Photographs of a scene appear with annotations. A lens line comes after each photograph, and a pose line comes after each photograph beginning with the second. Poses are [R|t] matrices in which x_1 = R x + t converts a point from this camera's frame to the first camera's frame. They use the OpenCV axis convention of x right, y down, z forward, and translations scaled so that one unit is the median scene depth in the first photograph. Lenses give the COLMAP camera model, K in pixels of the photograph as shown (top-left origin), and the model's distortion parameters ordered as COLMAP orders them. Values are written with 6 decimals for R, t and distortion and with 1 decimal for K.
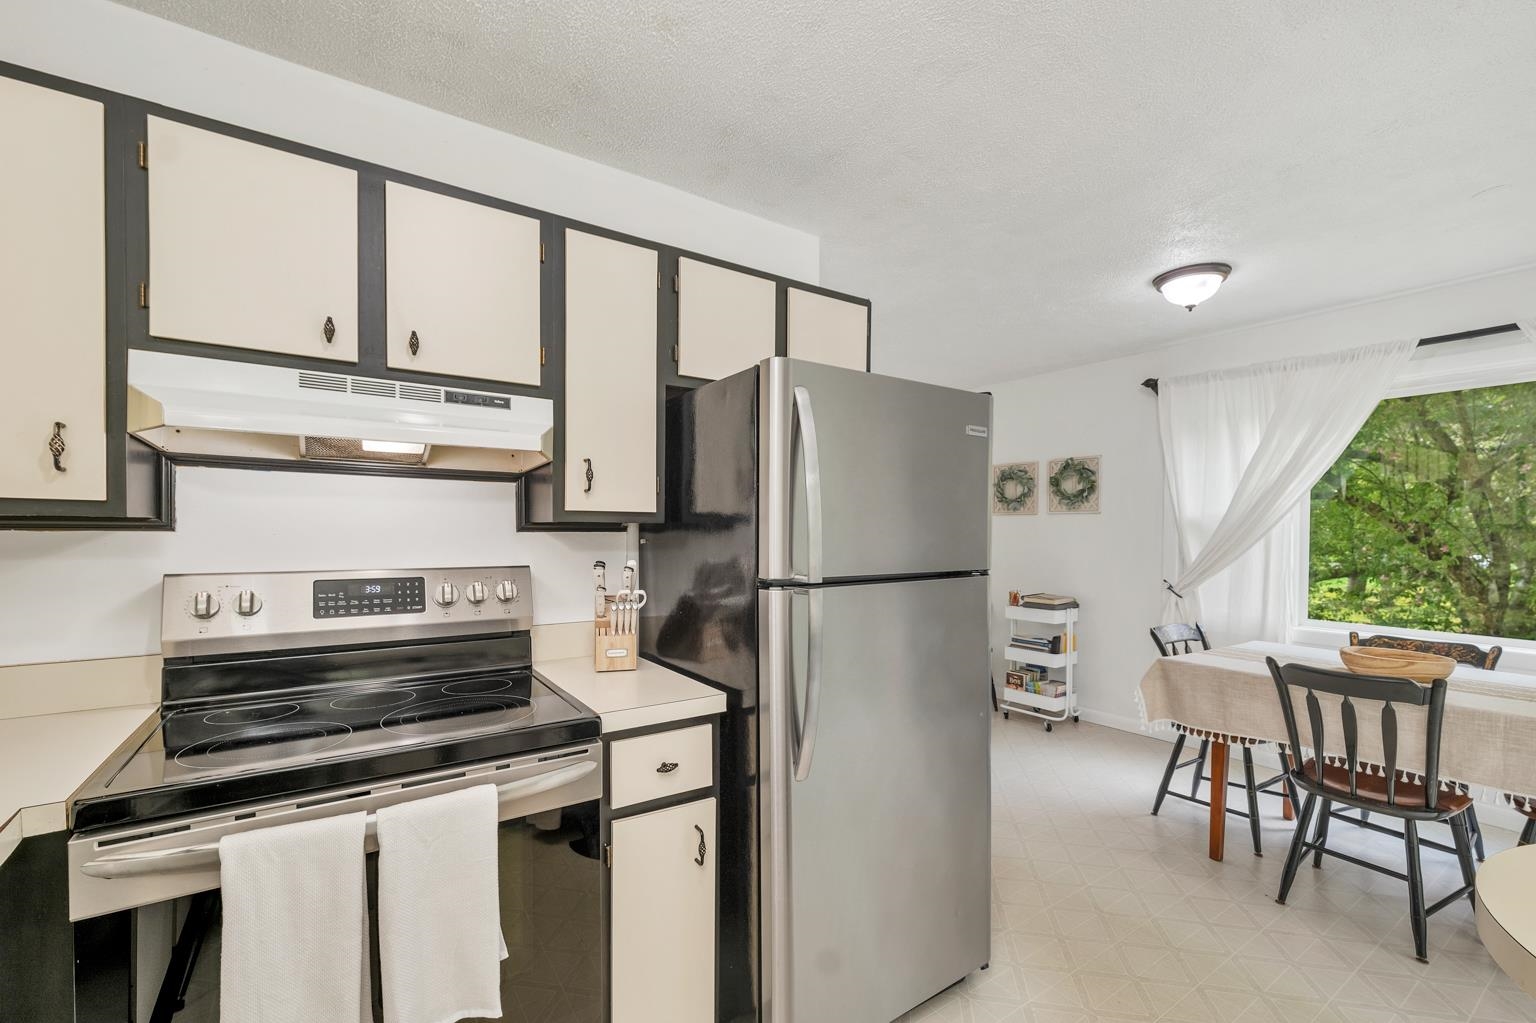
lens RADIAL K [[654.6, 0, 767.0], [0, 654.6, 541.8], [0, 0, 1]] dist [0.001270, 0.000021]
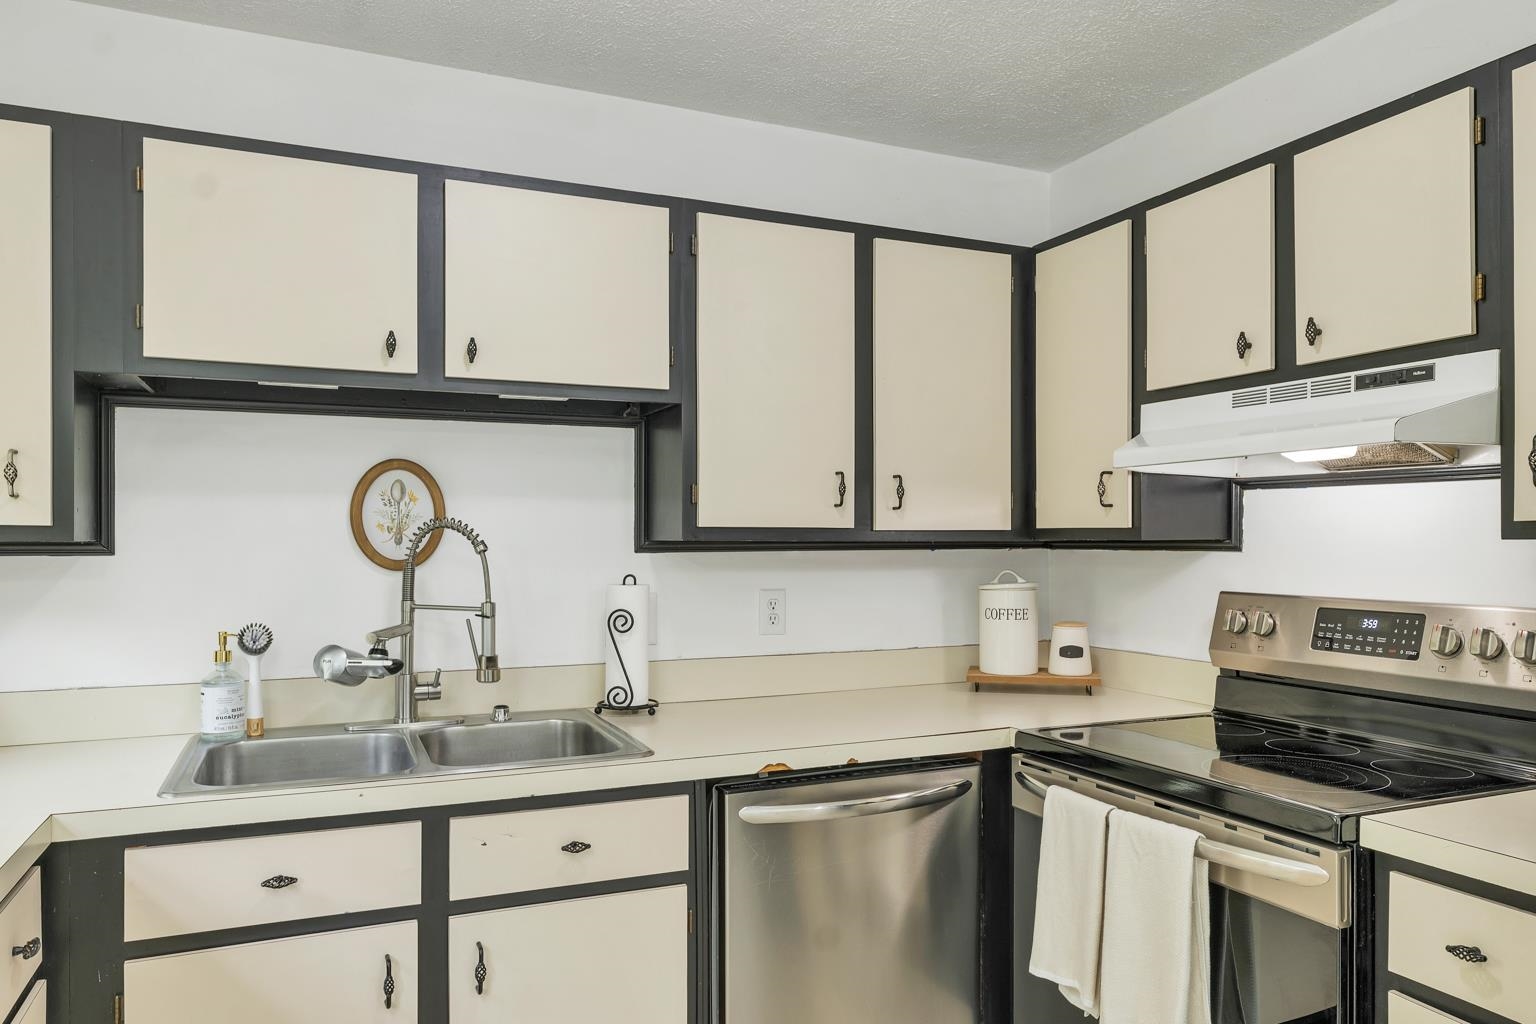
lens RADIAL K [[1036.0, 0, 769.0], [0, 1036.0, 541.3], [0, 0, 1]] dist [-0.000002, 0.000039]
pose [[-0.187445, -0.005566, -0.982259, 0.842541], [-0.021451, 0.999769, -0.001571, -0.012878], [0.982041, 0.020776, -0.187521, 0.521966]]
